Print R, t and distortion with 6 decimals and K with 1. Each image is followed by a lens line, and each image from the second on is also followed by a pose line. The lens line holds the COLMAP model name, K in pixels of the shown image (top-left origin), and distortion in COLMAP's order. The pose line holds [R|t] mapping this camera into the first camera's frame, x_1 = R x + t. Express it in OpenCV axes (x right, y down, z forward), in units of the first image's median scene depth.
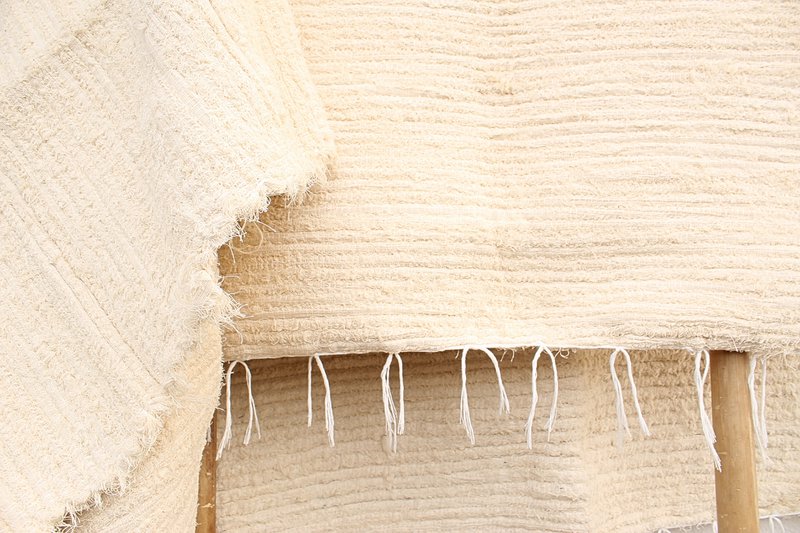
lens RADIAL K [[660.6, 0, 400.0], [0, 660.6, 266.5], [0, 0, 1]] dist [-0.179582, 0.159017]
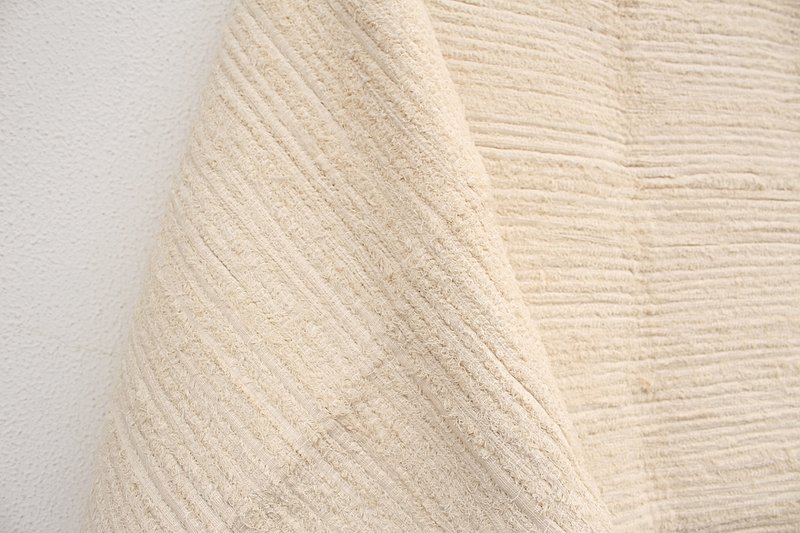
lens RADIAL K [[660.6, 0, 400.0], [0, 660.6, 266.5], [0, 0, 1]] dist [-0.179582, 0.159017]
pose [[0.913202, -0.007050, 0.407447, -0.713599], [-0.007085, 0.999425, 0.033173, -0.540753], [-0.407446, -0.033180, 0.912626, 0.178203]]
